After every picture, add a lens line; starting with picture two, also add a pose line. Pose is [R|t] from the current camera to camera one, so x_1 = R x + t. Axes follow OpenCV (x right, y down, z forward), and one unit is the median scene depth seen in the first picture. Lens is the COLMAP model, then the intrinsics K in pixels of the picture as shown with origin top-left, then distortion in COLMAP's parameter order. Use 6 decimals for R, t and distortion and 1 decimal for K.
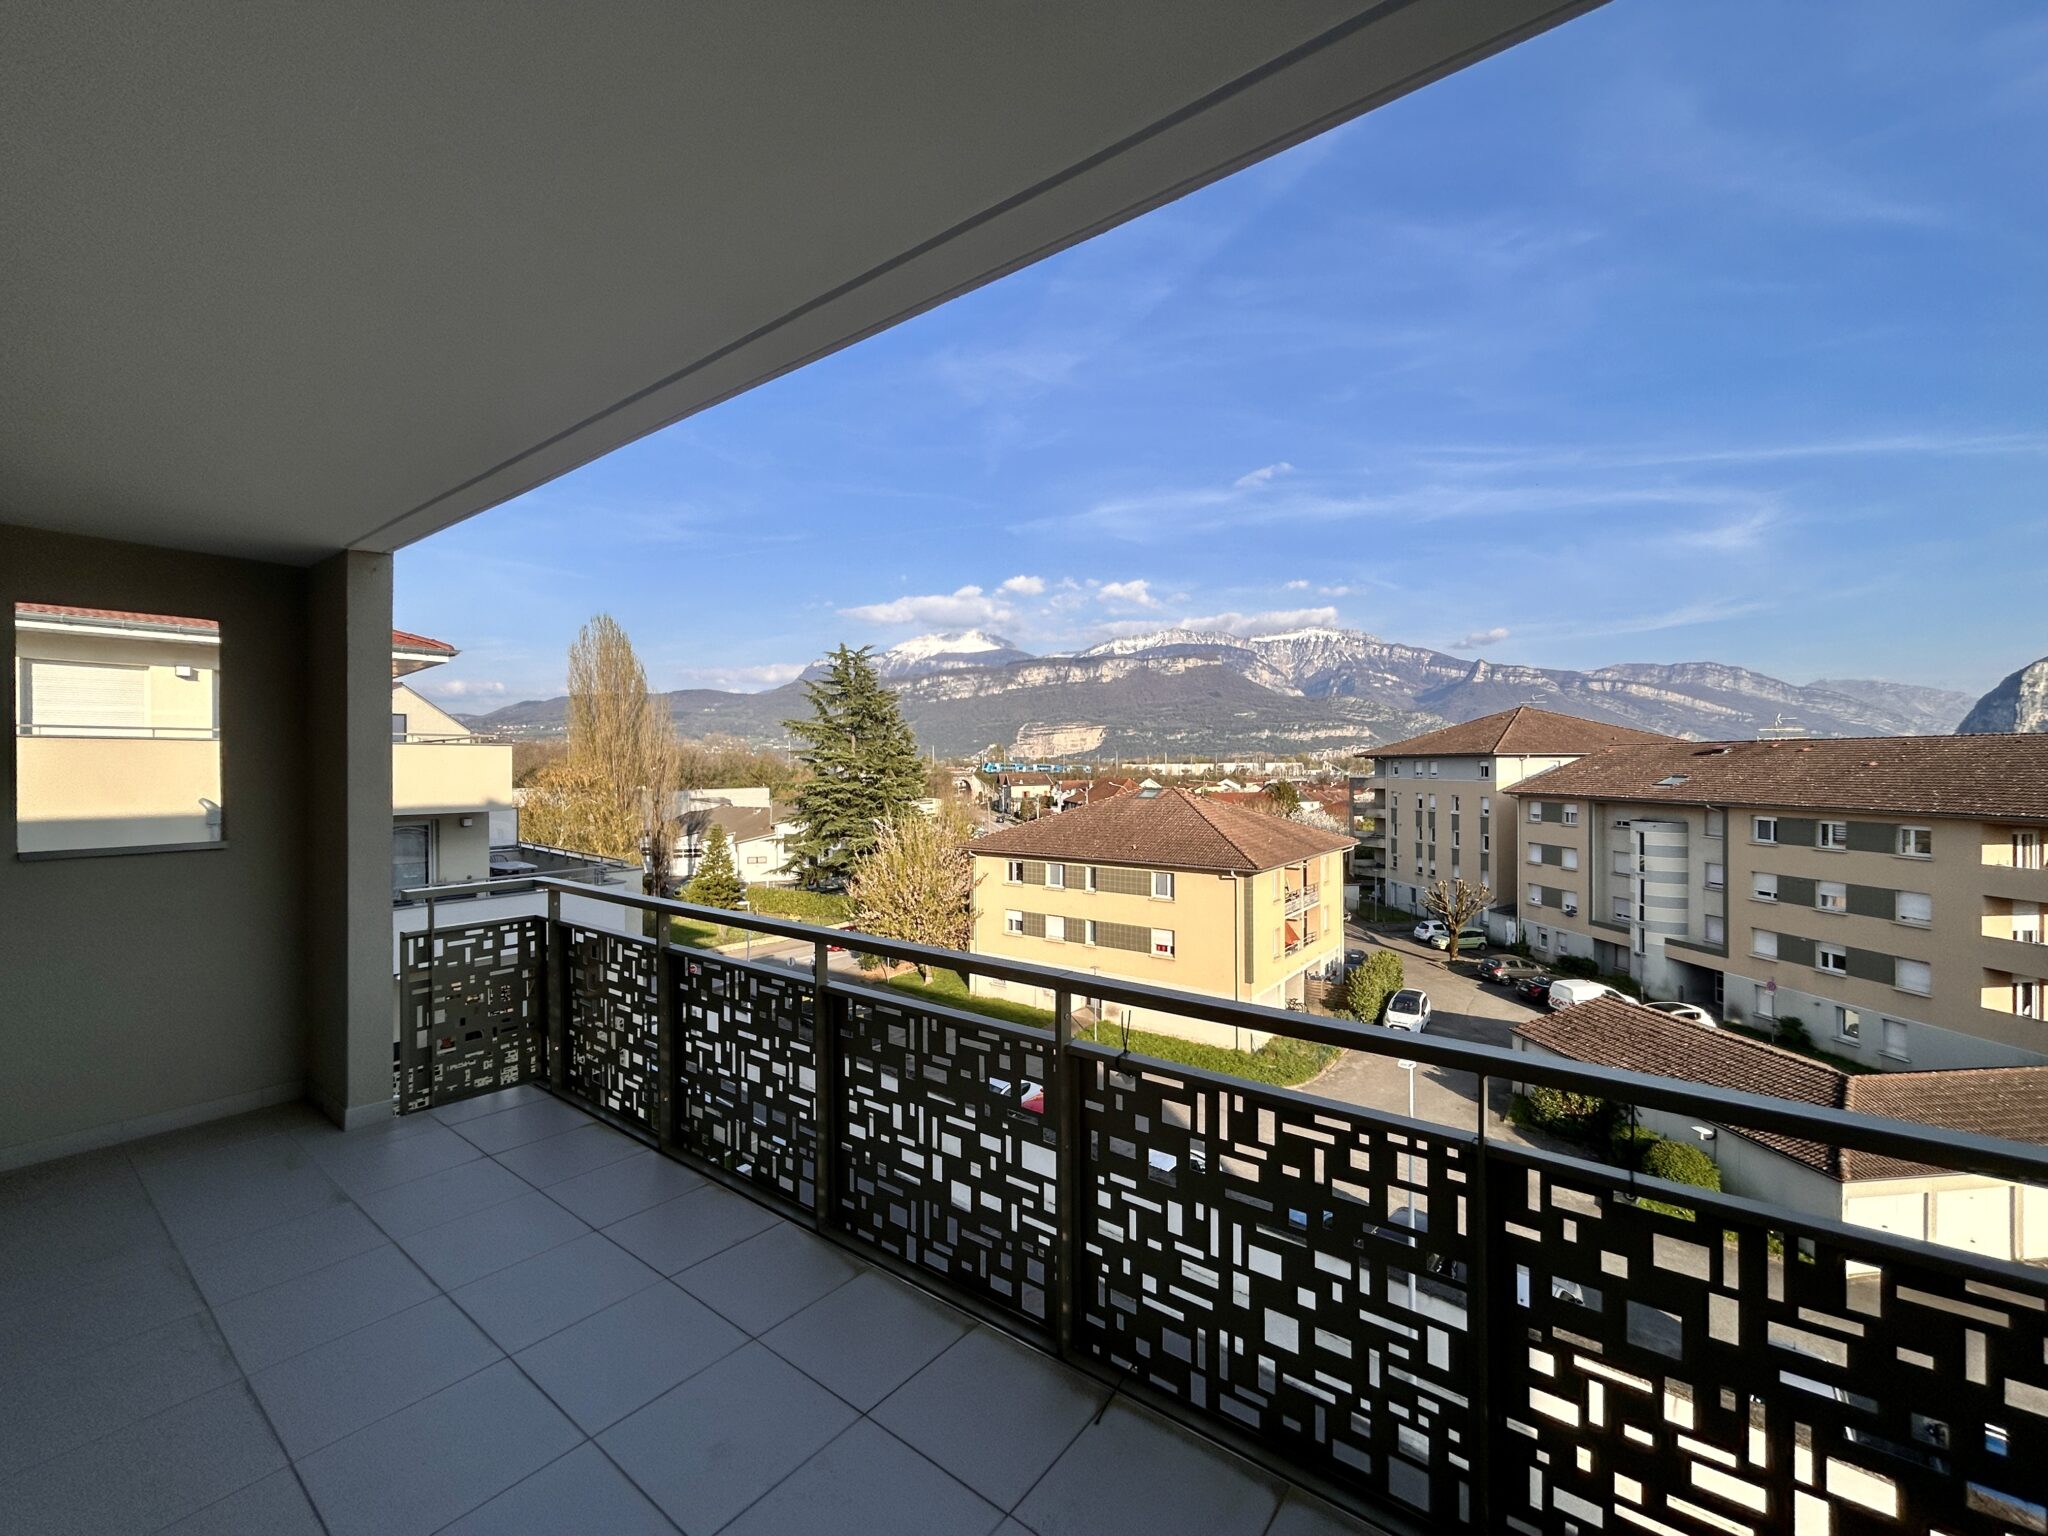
lens RADIAL K [[830.6, 0, 1012.4], [0, 830.6, 765.0], [0, 0, 1]] dist [-0.002077, -0.000506]
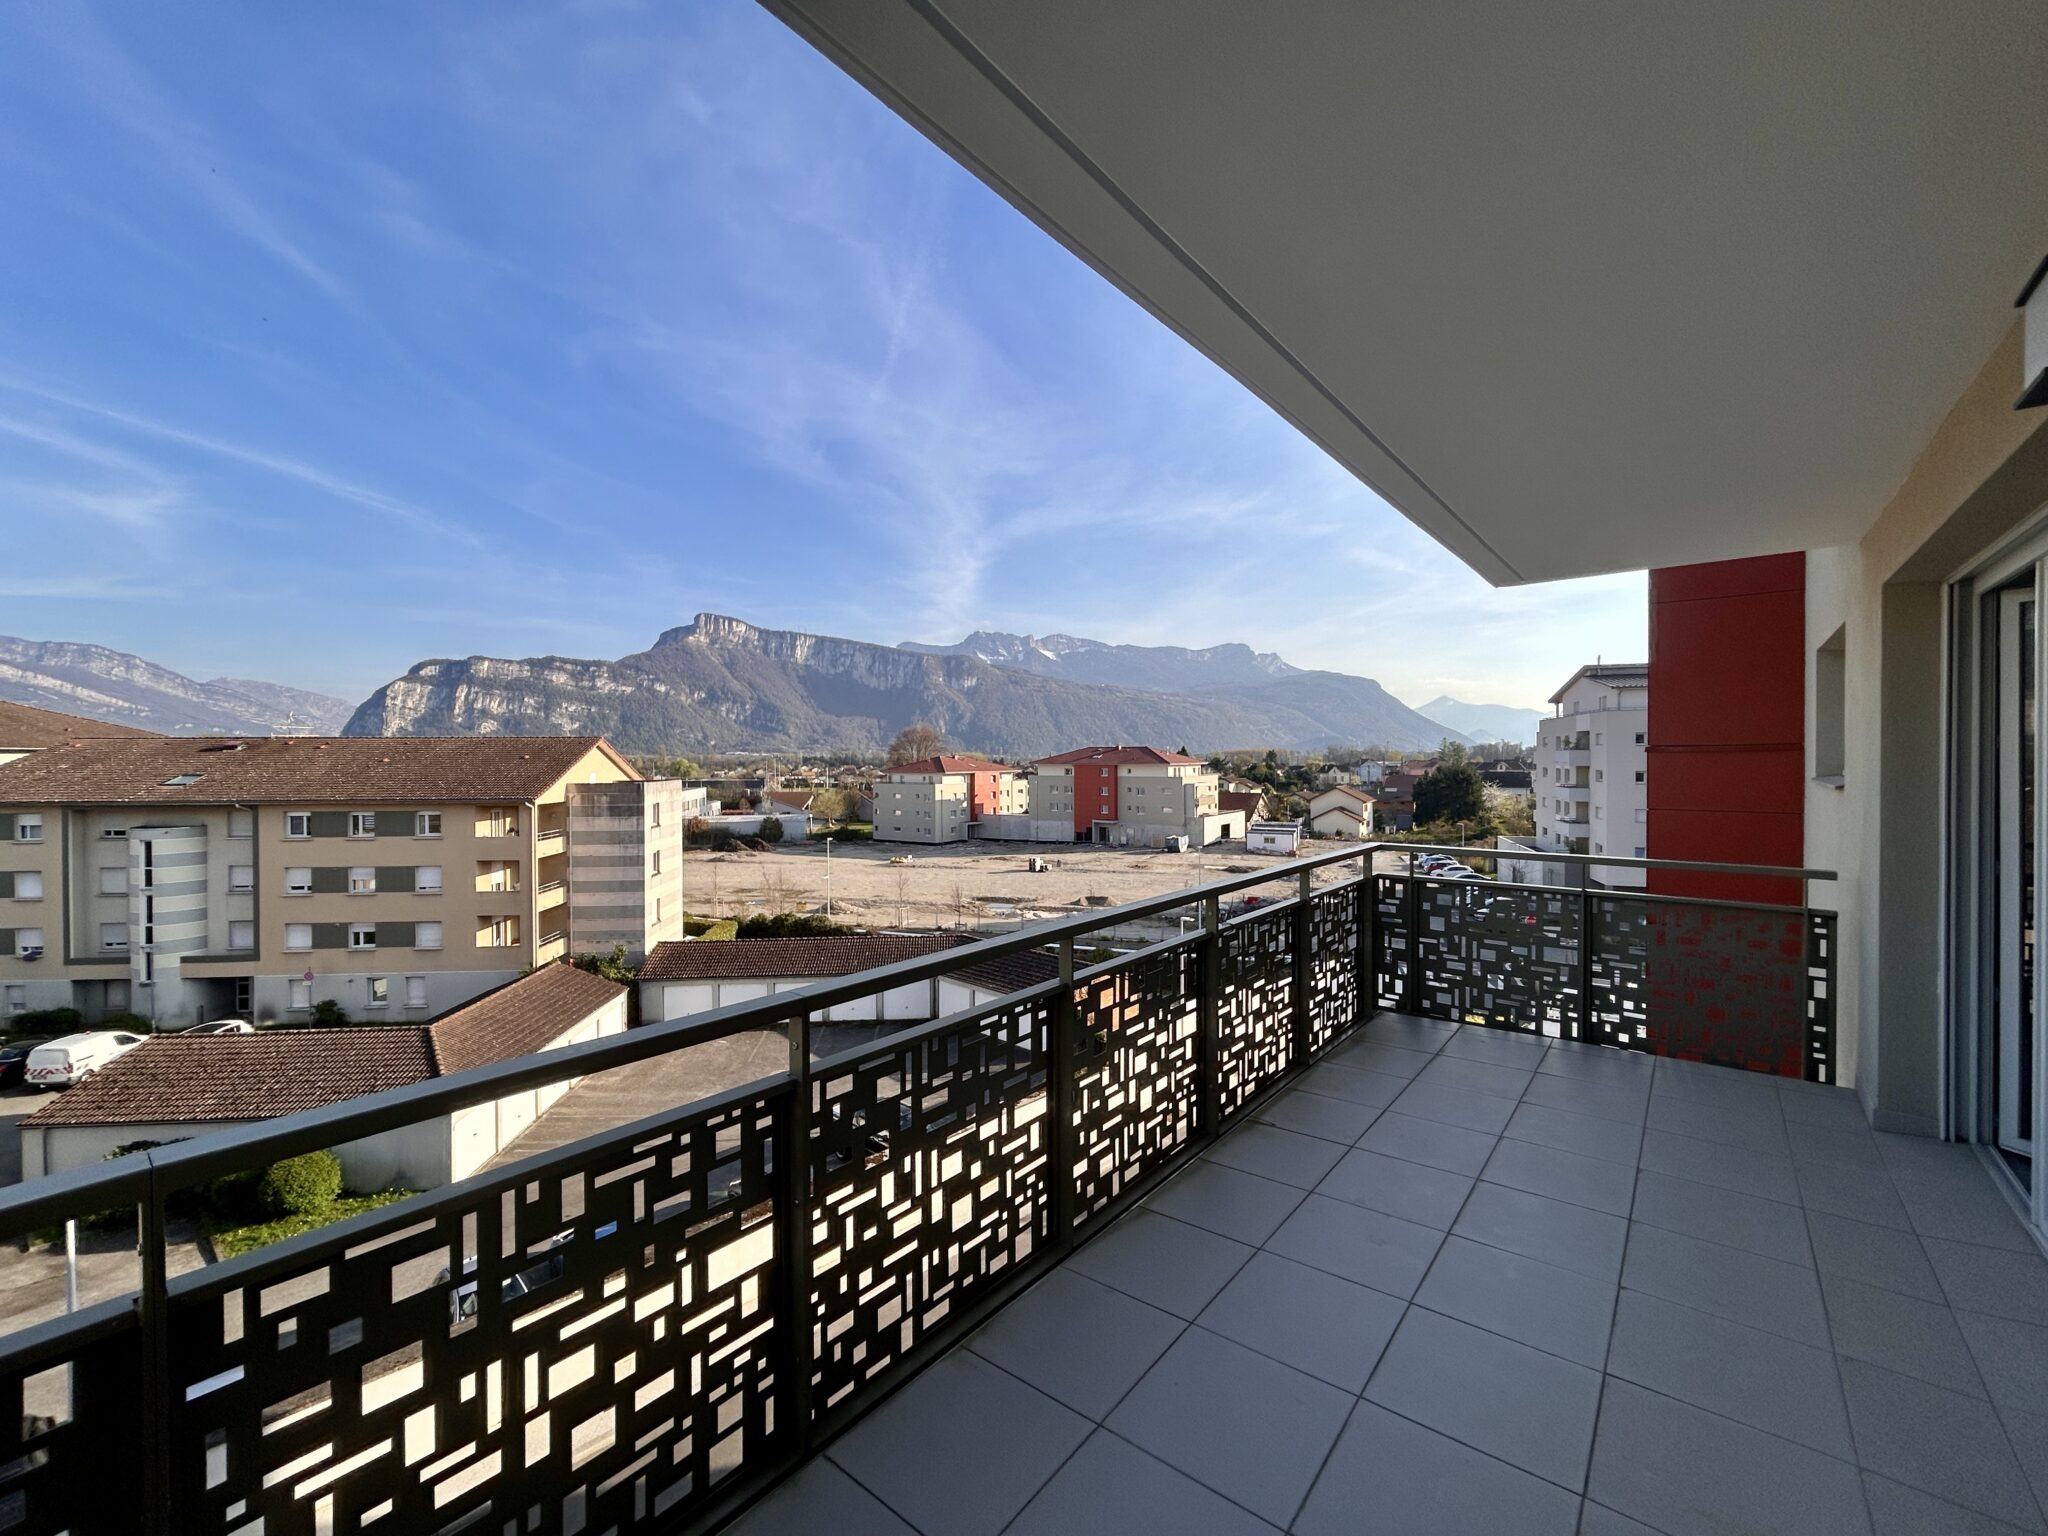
lens RADIAL K [[830.6, 0, 1029.7], [0, 830.6, 758.7], [0, 0, 1]] dist [-0.002077, -0.000506]
pose [[0.022721, -0.001196, 0.999741, -0.082196], [0.006088, 0.999981, 0.001058, 0.000733], [-0.999723, 0.006062, 0.022728, 0.070468]]
